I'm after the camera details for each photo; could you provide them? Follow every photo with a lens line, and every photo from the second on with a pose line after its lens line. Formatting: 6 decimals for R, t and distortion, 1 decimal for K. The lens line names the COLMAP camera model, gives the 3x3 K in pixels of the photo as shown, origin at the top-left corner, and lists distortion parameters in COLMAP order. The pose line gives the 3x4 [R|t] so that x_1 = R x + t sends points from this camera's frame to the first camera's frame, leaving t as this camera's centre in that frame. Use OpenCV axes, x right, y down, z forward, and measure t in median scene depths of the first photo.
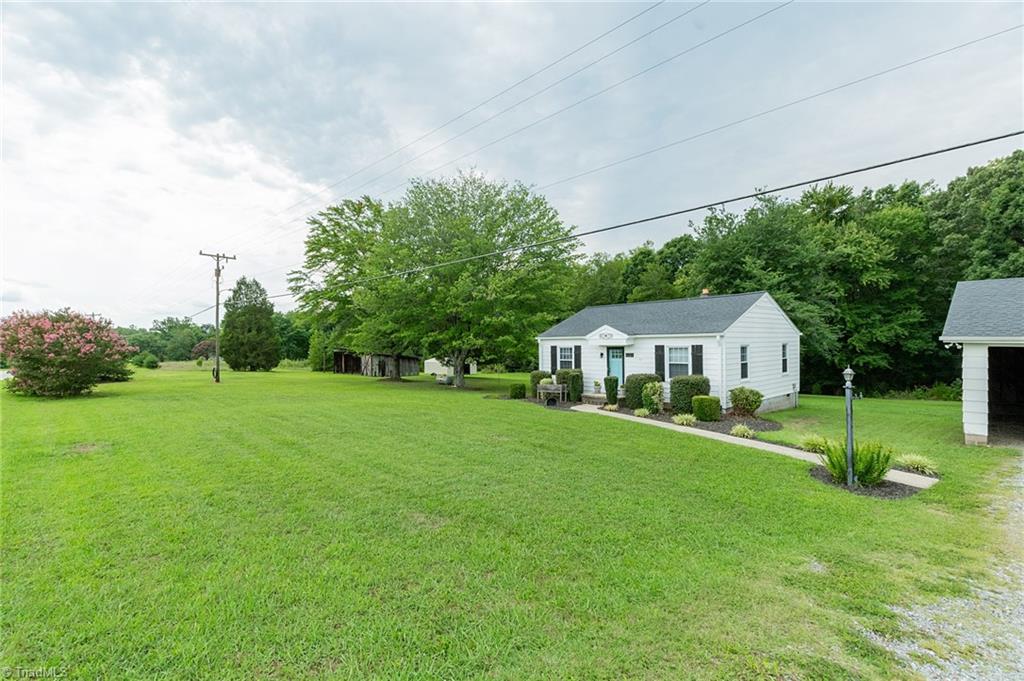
lens RADIAL K [[432.3, 0, 533.3], [0, 432.3, 347.3], [0, 0, 1]] dist [0.007034, -0.002234]
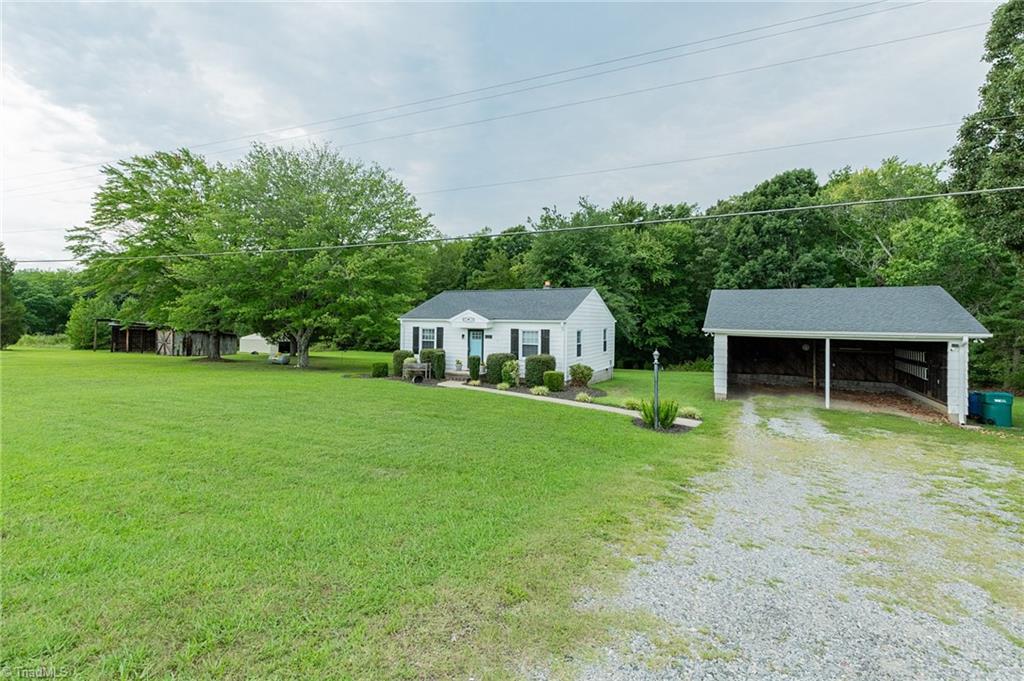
lens RADIAL K [[432.3, 0, 516.4], [0, 432.3, 315.3], [0, 0, 1]] dist [0.007034, -0.002234]
pose [[0.938132, 0.027145, 0.345213, -0.081357], [-0.019677, 0.999491, -0.025120, -0.008909], [-0.345719, 0.016773, 0.938188, -0.079866]]
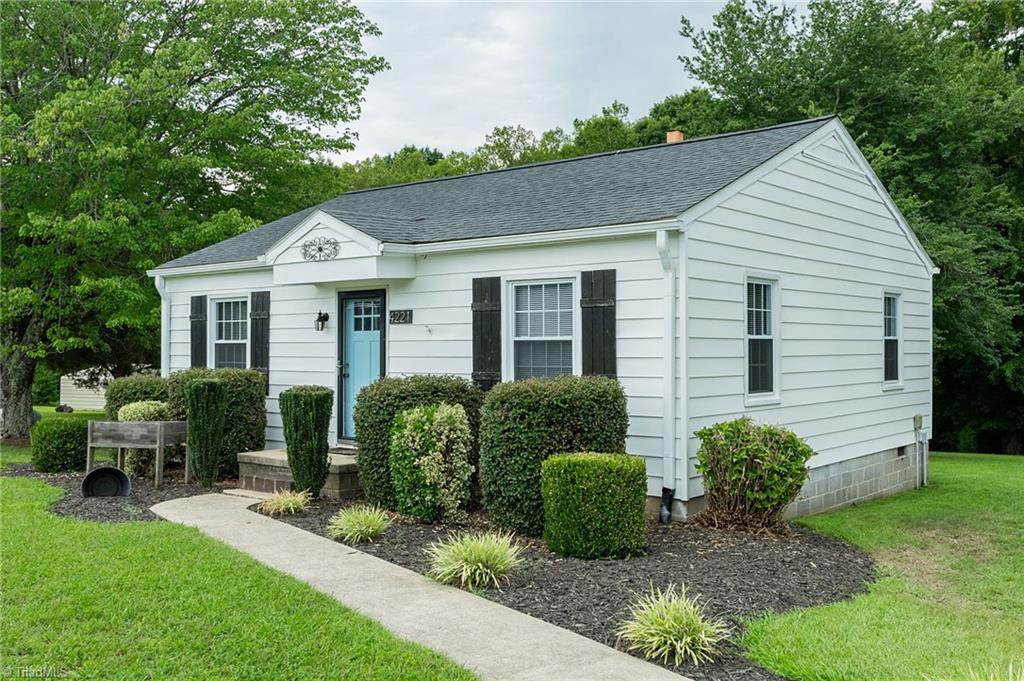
lens RADIAL K [[915.8, 0, 568.5], [0, 915.8, 342.6], [0, 0, 1]] dist [0.001426, -0.005918]
pose [[0.984824, 0.012492, 0.173106, 0.174319], [-0.009643, 0.999804, -0.017287, 0.034425], [-0.173289, 0.015356, 0.984751, 0.285436]]
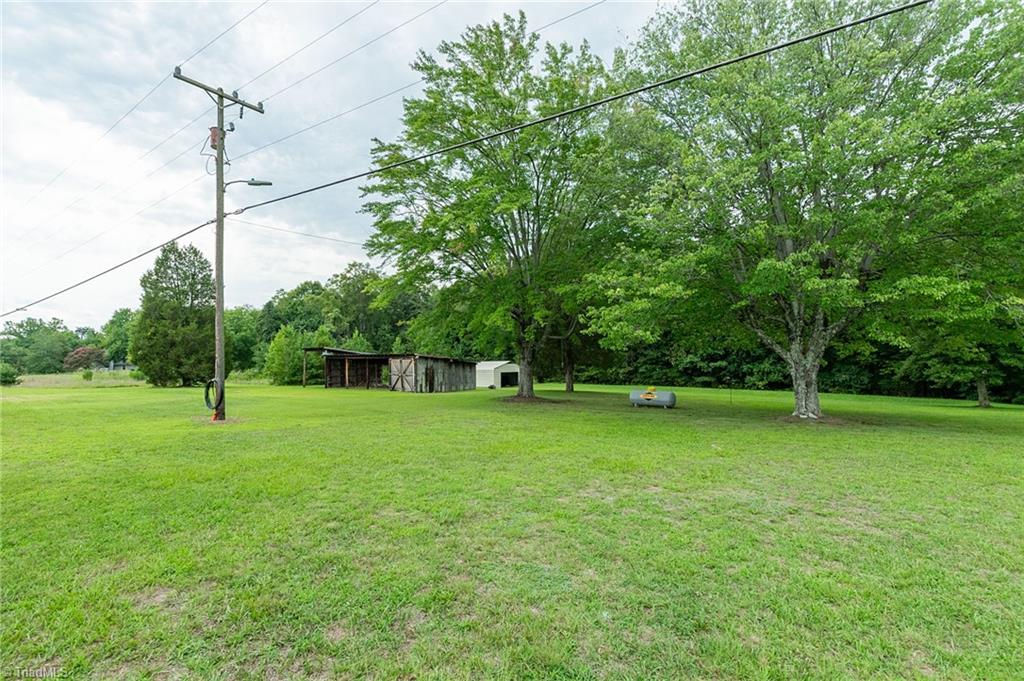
lens RADIAL K [[432.3, 0, 517.1], [0, 432.3, 349.3], [0, 0, 1]] dist [0.007034, -0.002234]
pose [[0.988726, -0.002103, 0.149724, -0.718353], [0.004882, 0.999823, -0.018196, 0.038129], [-0.149659, 0.018722, 0.988560, 0.793910]]
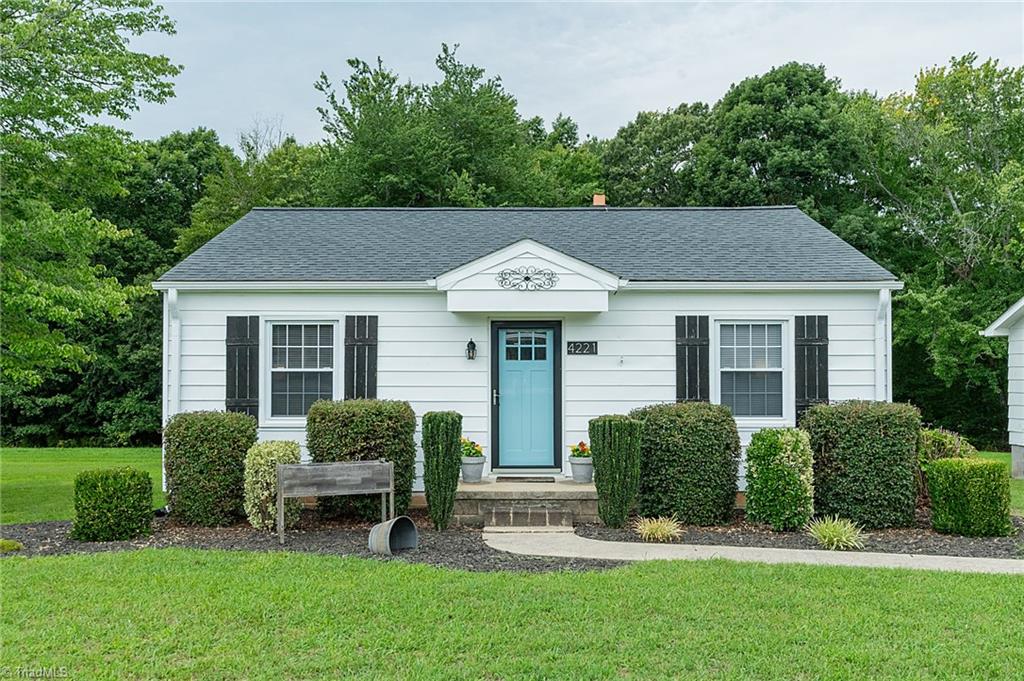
lens RADIAL K [[832.7, 0, 414.8], [0, 832.7, 357.3], [0, 0, 1]] dist [-0.005615, 0.007813]
pose [[0.692962, 0.026337, 0.720493, -0.220683], [-0.002747, 0.999422, -0.033892, 0.034579], [-0.720969, 0.021507, 0.692634, 0.518027]]
